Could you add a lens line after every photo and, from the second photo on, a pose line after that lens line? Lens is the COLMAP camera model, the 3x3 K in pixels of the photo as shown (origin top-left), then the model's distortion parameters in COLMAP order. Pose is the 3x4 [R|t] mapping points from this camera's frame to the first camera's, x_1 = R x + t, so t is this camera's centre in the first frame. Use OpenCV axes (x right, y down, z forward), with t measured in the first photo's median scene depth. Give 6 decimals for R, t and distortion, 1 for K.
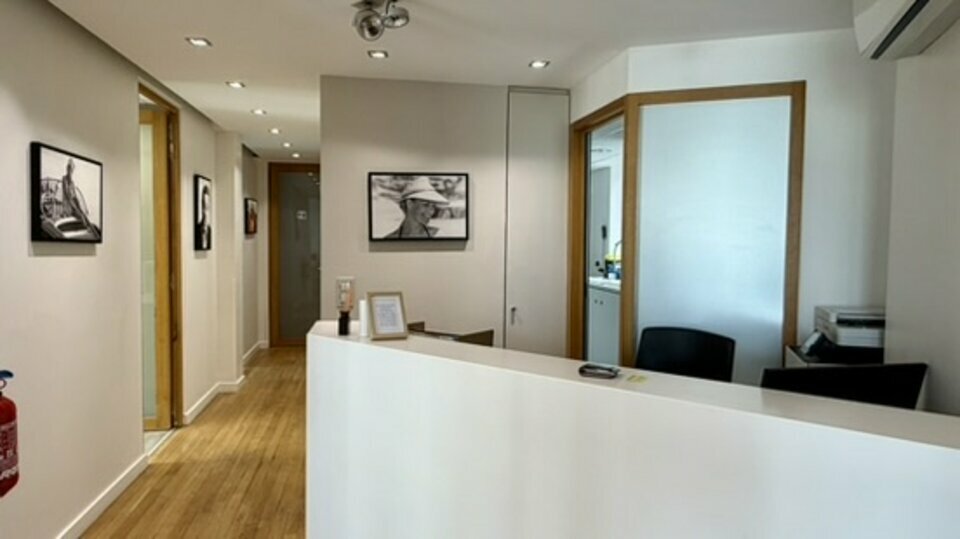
lens RADIAL K [[620.7, 0, 479.7], [0, 620.7, 270.8], [0, 0, 1]] dist [0.000507, 0.003724]
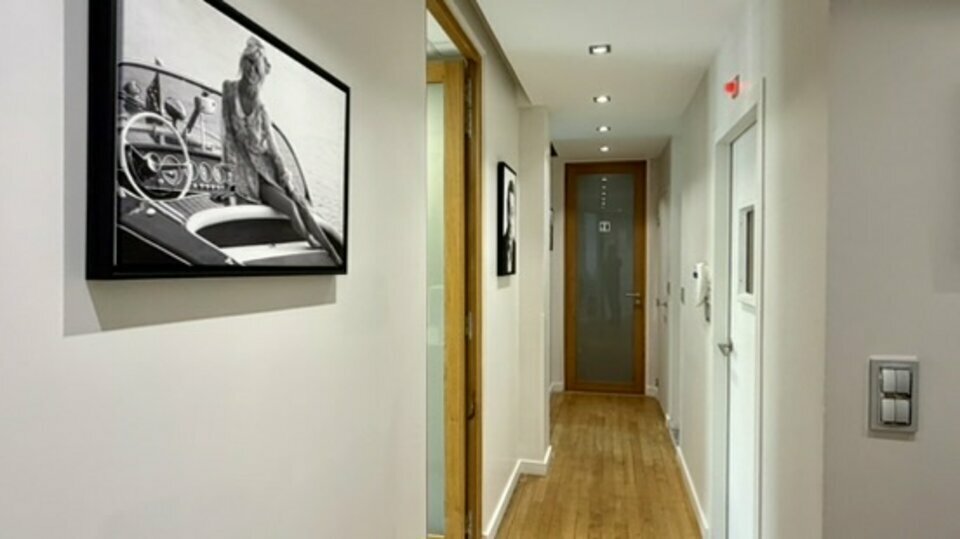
lens RADIAL K [[566.8, 0, 479.9], [0, 566.8, 266.7], [0, 0, 1]] dist [0.002171, 0.000179]
pose [[0.918988, -0.004230, -0.394262, -0.257572], [-0.008220, 0.999520, -0.029884, -0.026652], [0.394199, 0.030704, 0.918512, 0.471518]]
